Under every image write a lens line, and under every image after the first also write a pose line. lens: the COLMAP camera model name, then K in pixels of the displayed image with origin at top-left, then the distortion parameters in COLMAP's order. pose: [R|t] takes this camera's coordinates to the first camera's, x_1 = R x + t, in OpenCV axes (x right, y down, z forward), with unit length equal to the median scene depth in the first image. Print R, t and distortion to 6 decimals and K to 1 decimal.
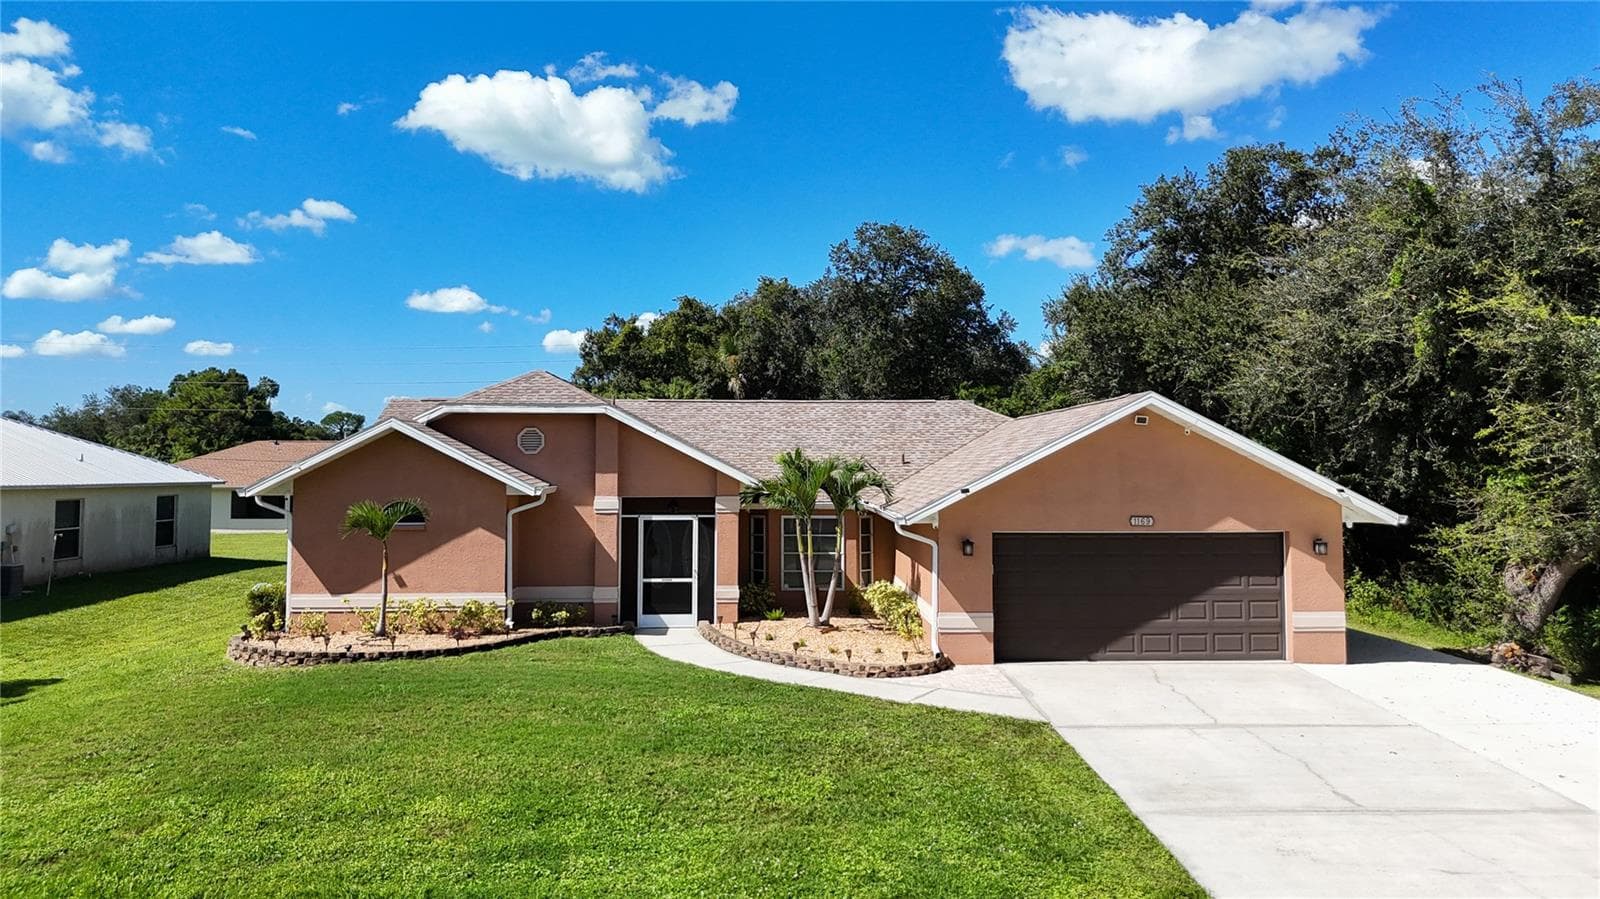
lens RADIAL K [[1165.4, 0, 827.8], [0, 1165.4, 397.9], [0, 0, 1]] dist [0.005456, -0.003215]
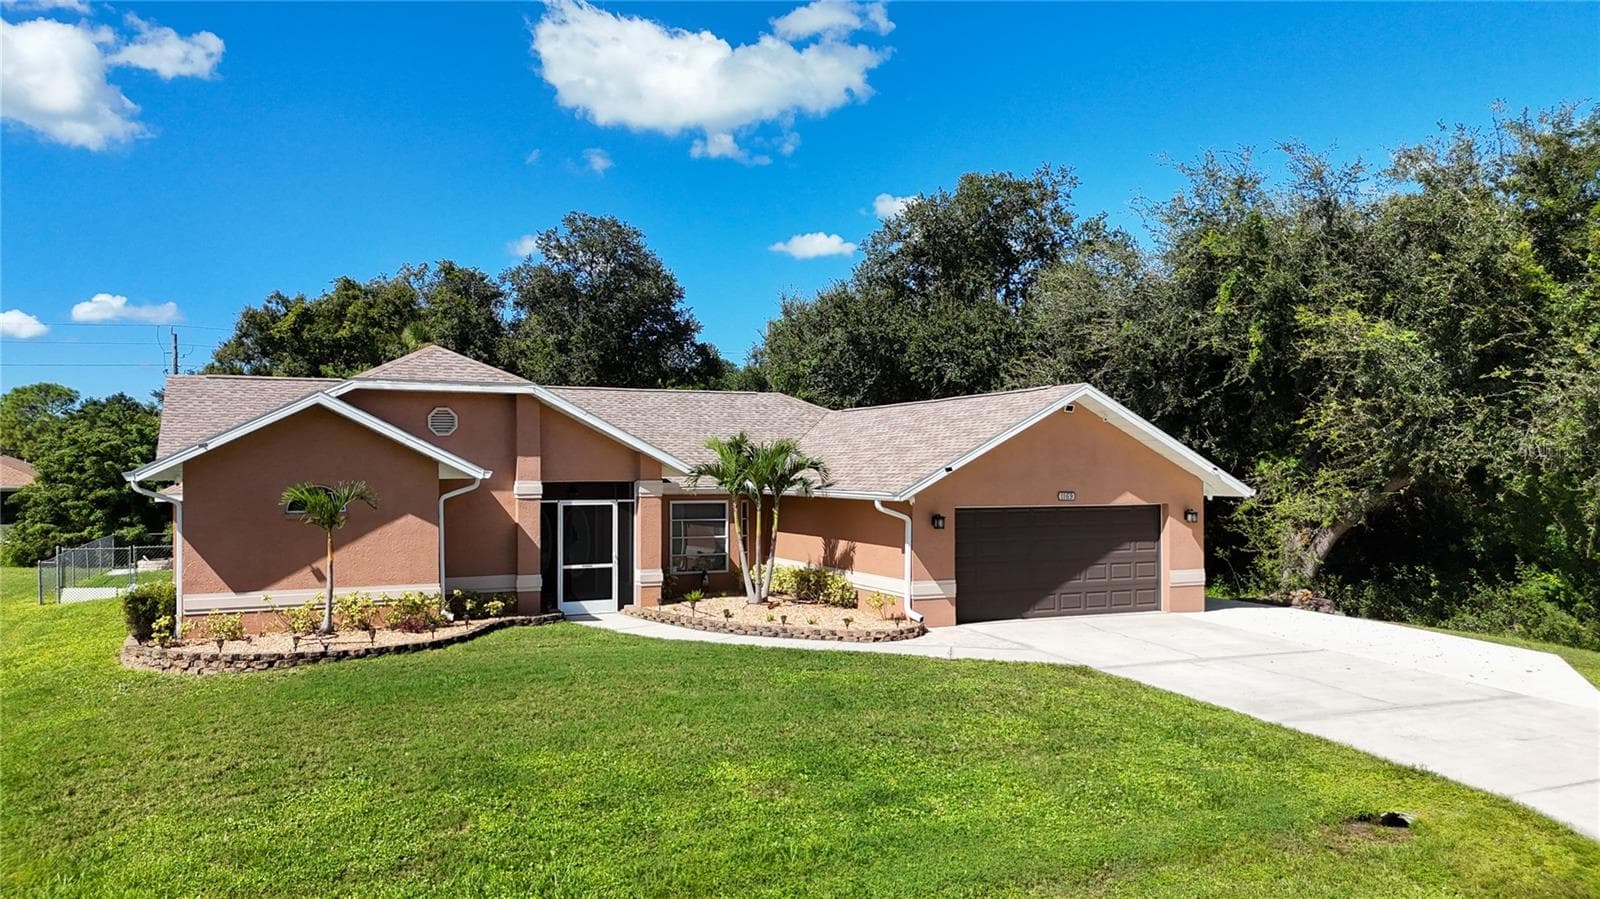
lens RADIAL K [[1164.3, 0, 827.7], [0, 1164.3, 439.3], [0, 0, 1]] dist [0.030904, -0.046208]
pose [[0.920720, 0.009161, 0.390116, -0.344065], [-0.021529, 0.999394, 0.027342, 0.019425], [-0.389630, -0.033573, 0.920360, 0.025894]]
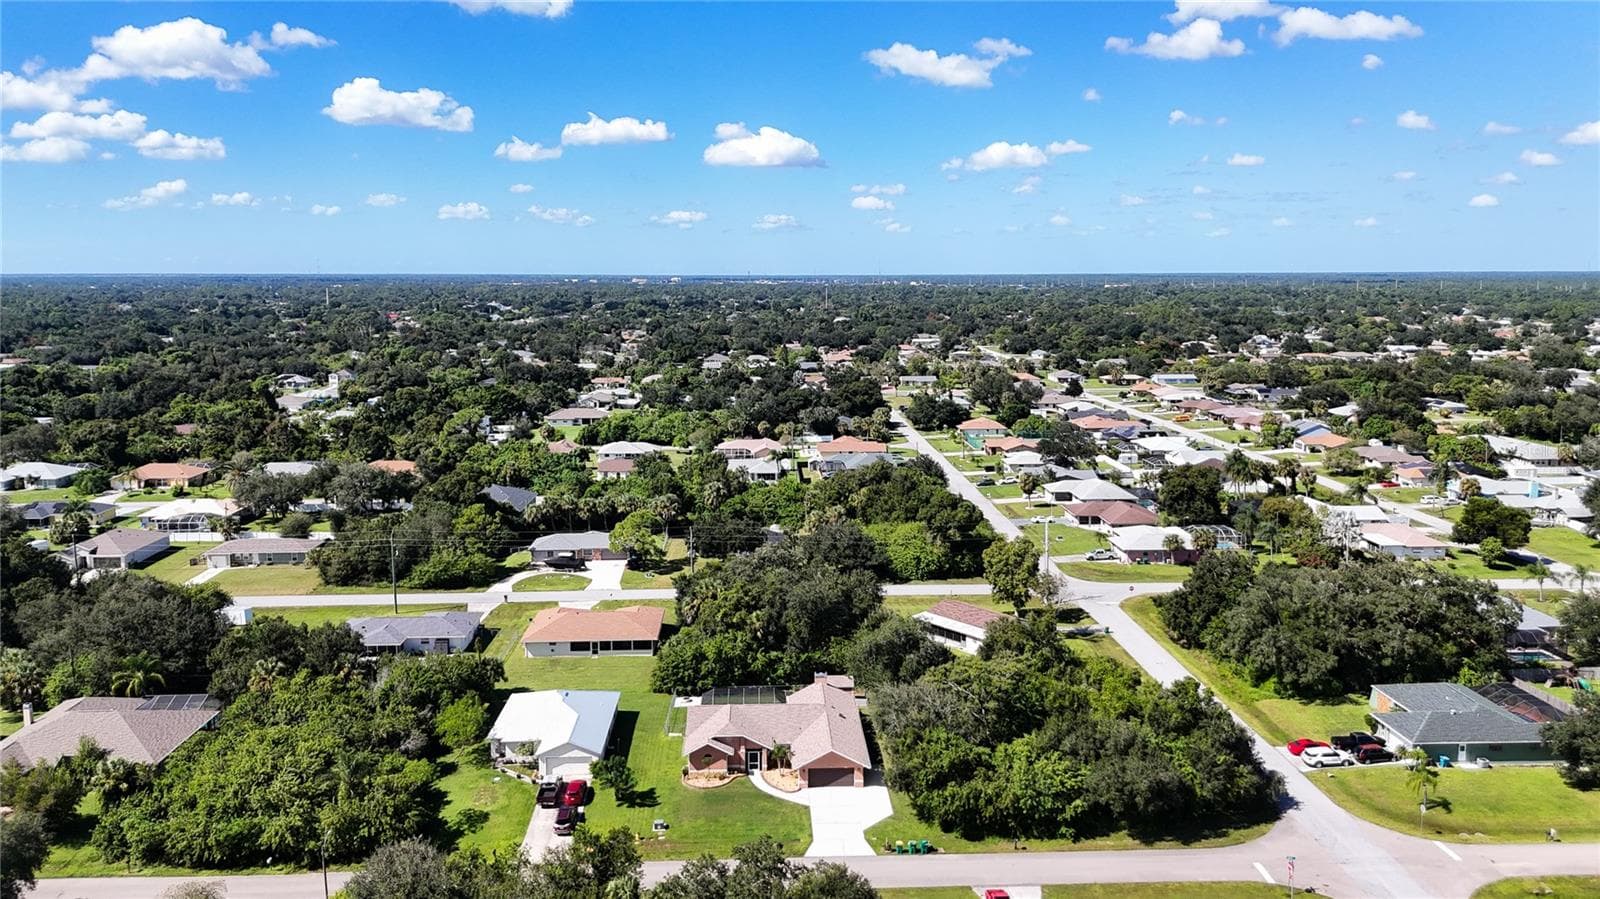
lens RADIAL K [[1165.4, 0, 827.8], [0, 1165.4, 397.9], [0, 0, 1]] dist [0.005456, -0.003215]
pose [[0.999993, 0.002067, 0.003134, 0.193546], [-0.002567, 0.985659, 0.168728, -2.523098], [-0.002740, -0.168735, 0.985658, -4.215054]]
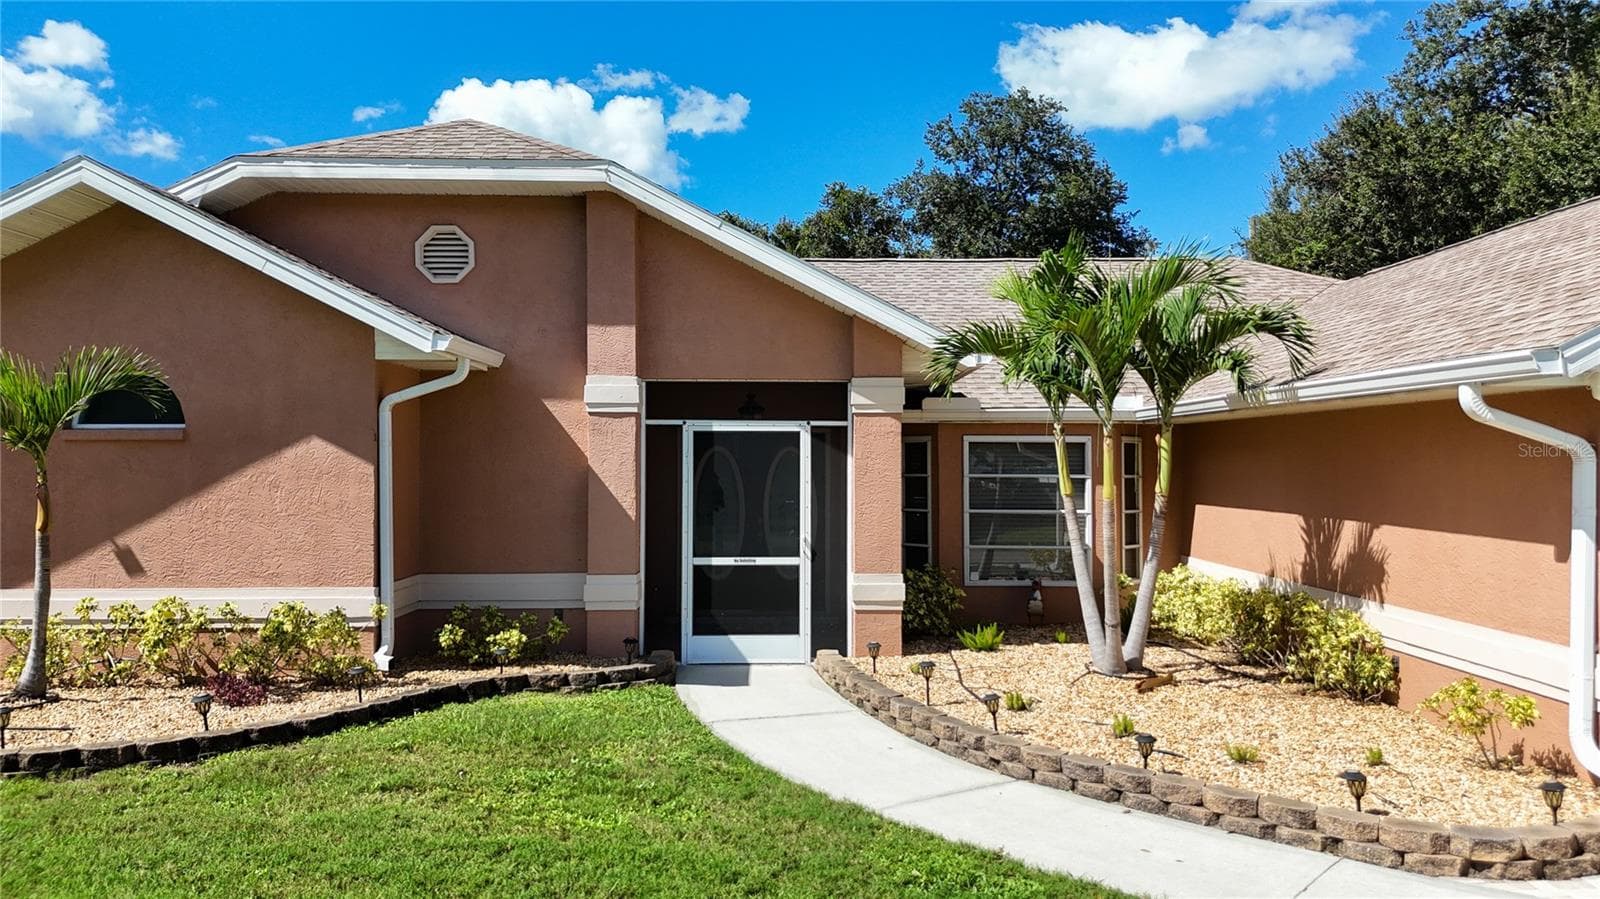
lens RADIAL K [[1149.3, 0, 800.0], [0, 1149.3, 449.5], [0, 0, 1]] dist [0.097289, -0.111346]
pose [[0.999021, -0.000203, -0.044231, -0.098901], [0.002176, 0.999004, 0.044572, 0.094776], [0.044178, -0.044624, 0.998027, 0.565494]]
